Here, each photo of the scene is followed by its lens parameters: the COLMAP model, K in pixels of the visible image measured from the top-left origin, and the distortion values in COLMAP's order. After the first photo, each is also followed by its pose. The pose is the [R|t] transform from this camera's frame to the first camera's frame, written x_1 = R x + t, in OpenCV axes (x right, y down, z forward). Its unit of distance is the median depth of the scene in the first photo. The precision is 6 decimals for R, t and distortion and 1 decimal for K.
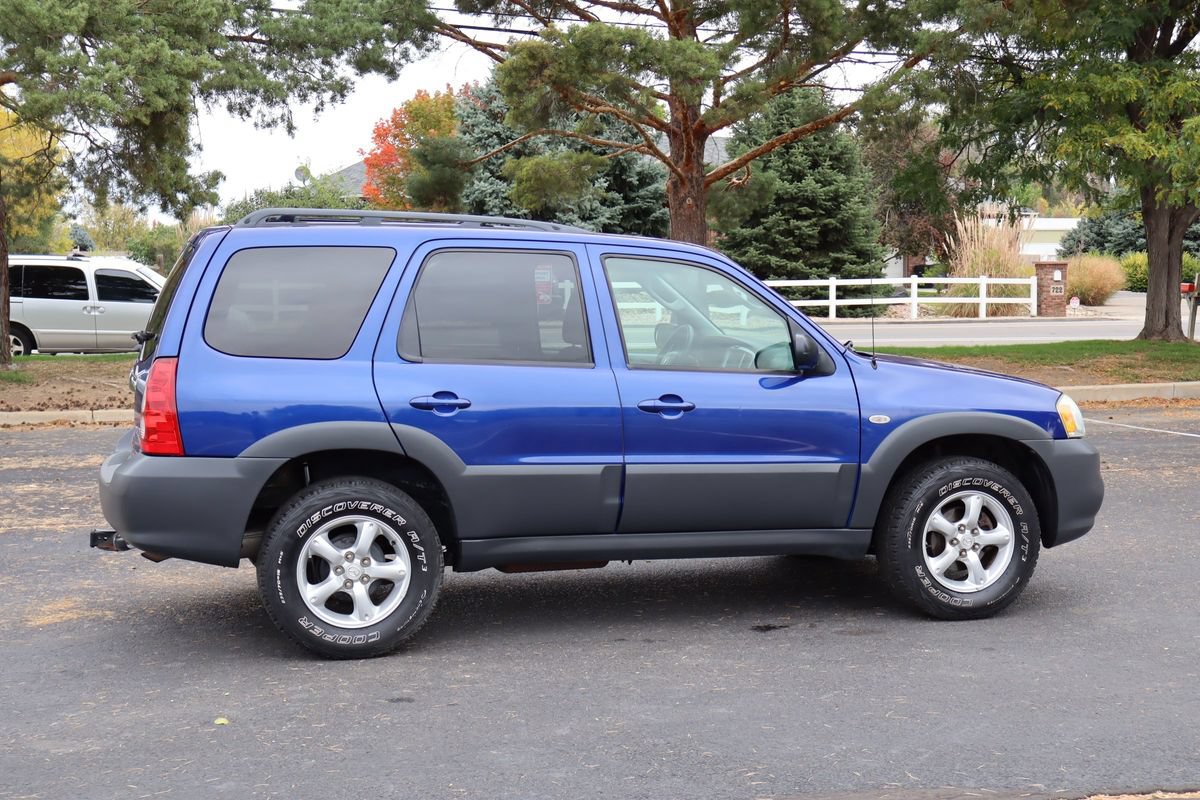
lens RADIAL K [[1676.5, 0, 622.8], [0, 1676.5, 398.1], [0, 0, 1]] dist [0.016852, 0.000000]
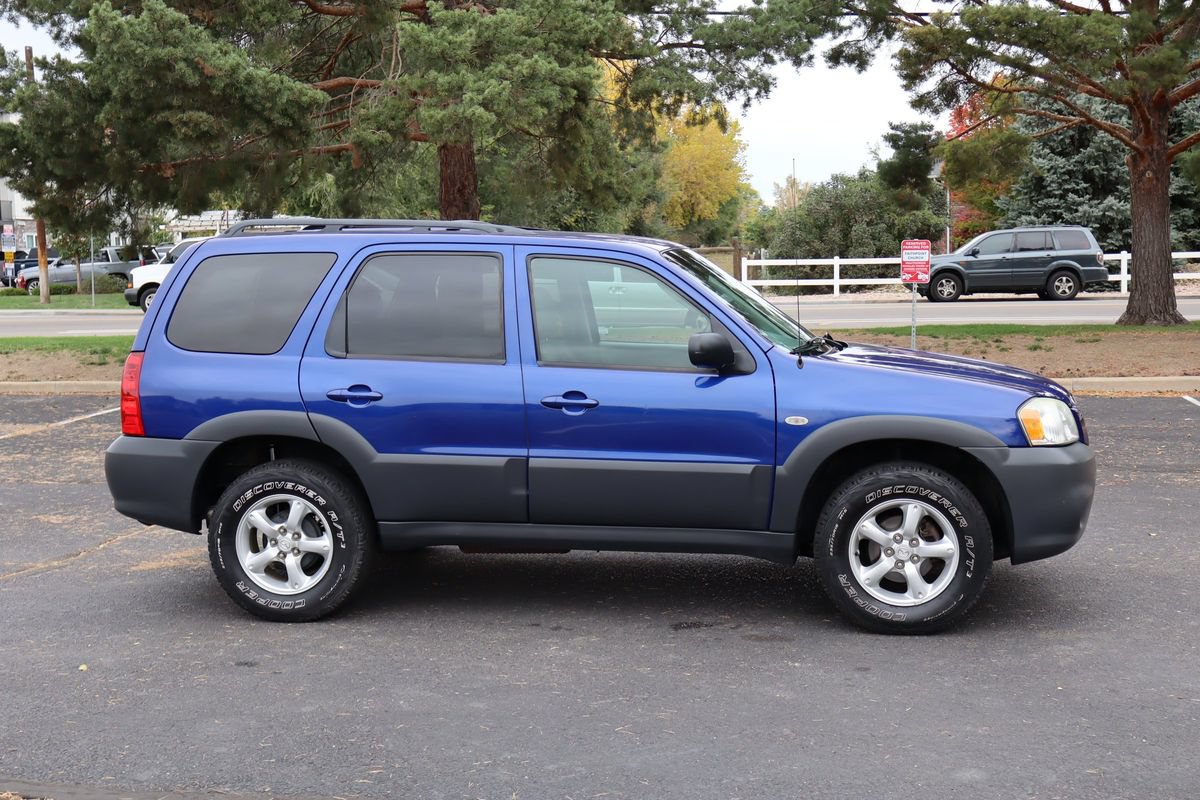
lens RADIAL K [[1532.0, 0, 604.8], [0, 1532.0, 398.4], [0, 0, 1]] dist [0.015558, 0.000000]
pose [[0.904911, 0.024607, -0.424888, 0.428526], [-0.013915, 0.999504, 0.028250, -0.023724], [0.425372, -0.019652, 0.904805, 0.154129]]
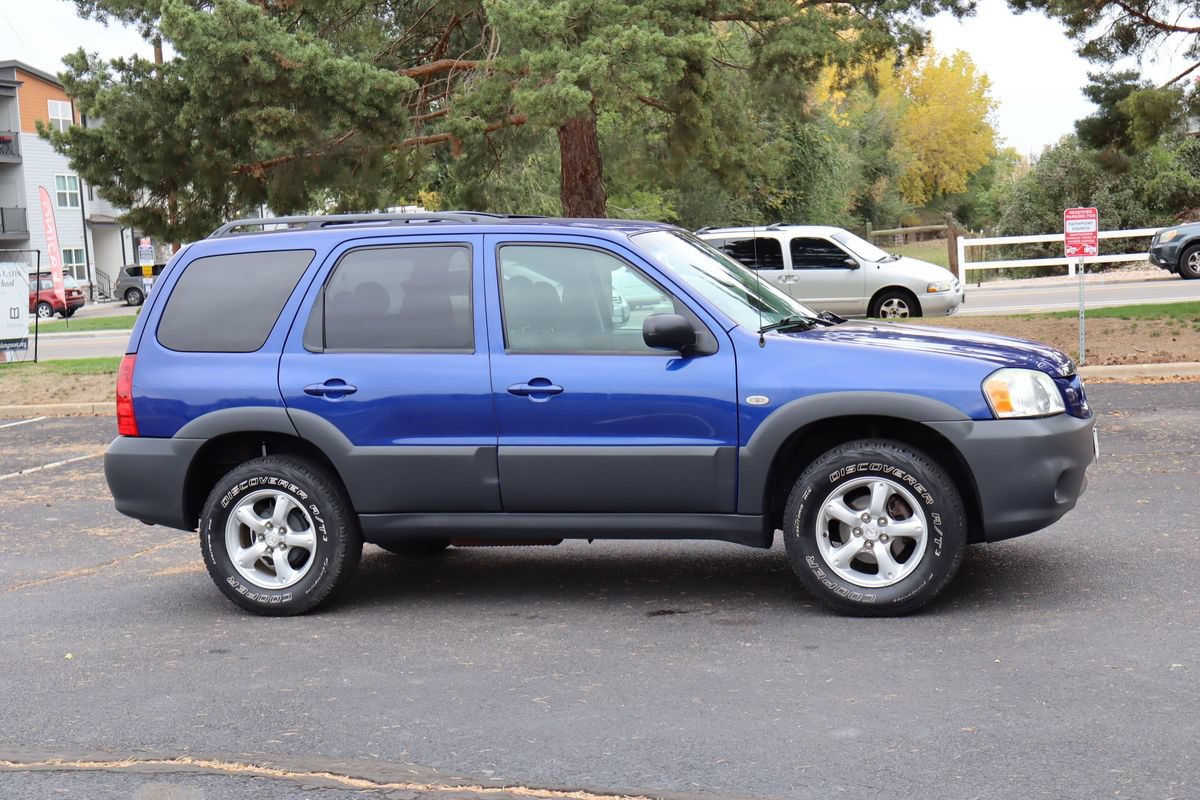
lens RADIAL K [[1808.4, 0, 601.0], [0, 1808.4, 399.4], [0, 0, 1]] dist [0.024236, 0.000000]
pose [[0.836170, -0.005719, -0.548441, 0.641728], [0.019244, 0.999636, 0.018916, -0.008960], [0.548133, -0.026371, 0.835975, 0.094759]]
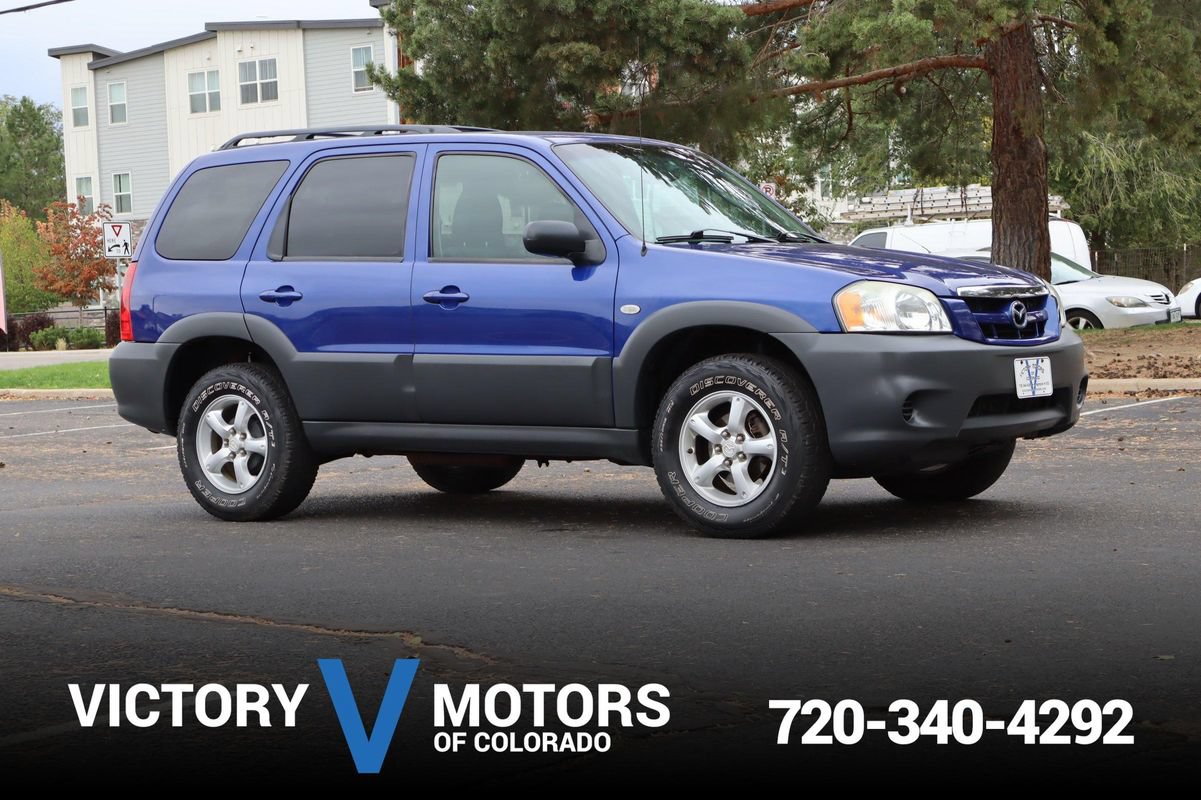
lens RADIAL K [[2440.7, 0, 592.7], [0, 2440.7, 405.7], [0, 0, 1]] dist [0.000427, 0.000000]
pose [[0.602956, 0.011325, -0.797694, 1.214410], [-0.025672, 0.999657, -0.005213, 0.073253], [0.797362, 0.023621, 0.603039, 0.174723]]
